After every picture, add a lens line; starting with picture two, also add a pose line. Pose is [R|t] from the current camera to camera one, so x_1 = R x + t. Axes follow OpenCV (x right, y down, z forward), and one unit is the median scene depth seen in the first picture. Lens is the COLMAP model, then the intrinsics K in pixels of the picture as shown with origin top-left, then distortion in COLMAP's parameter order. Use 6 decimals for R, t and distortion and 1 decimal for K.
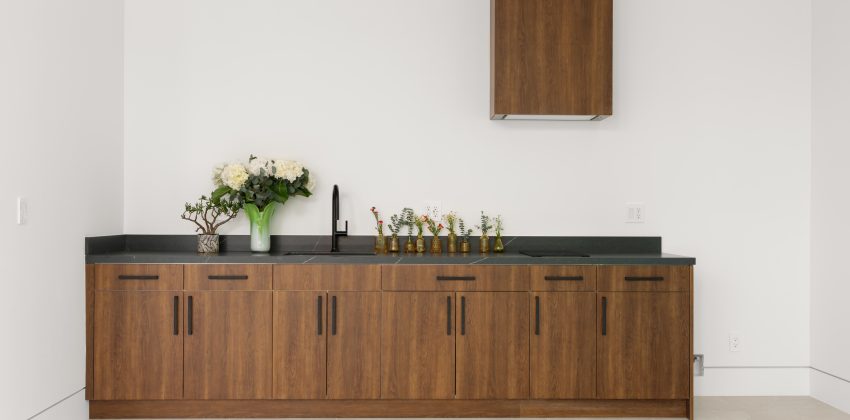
lens RADIAL K [[850.5, 0, 425.0], [0, 850.5, 210.0], [0, 0, 1]] dist [0.000128, -0.000849]
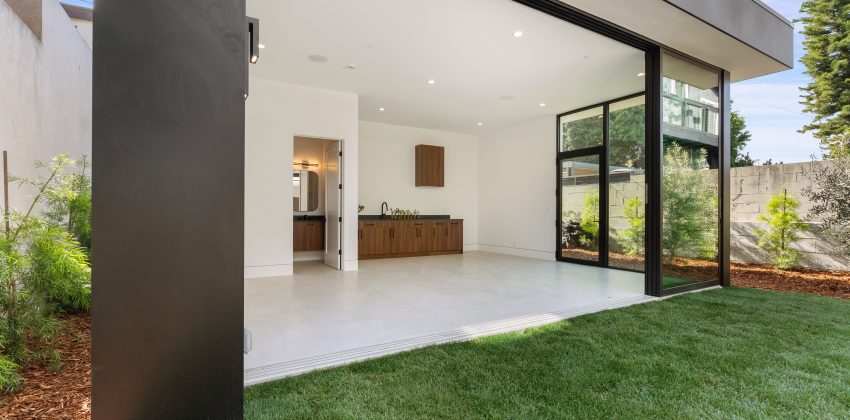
lens RADIAL K [[390.3, 0, 425.0], [0, 390.3, 210.0], [0, 0, 1]] dist [0.013555, -0.000092]
pose [[0.873050, -0.000615, 0.487630, -0.850619], [0.002506, 0.999992, -0.003226, 0.013587], [-0.487624, 0.004038, 0.873044, -0.715076]]
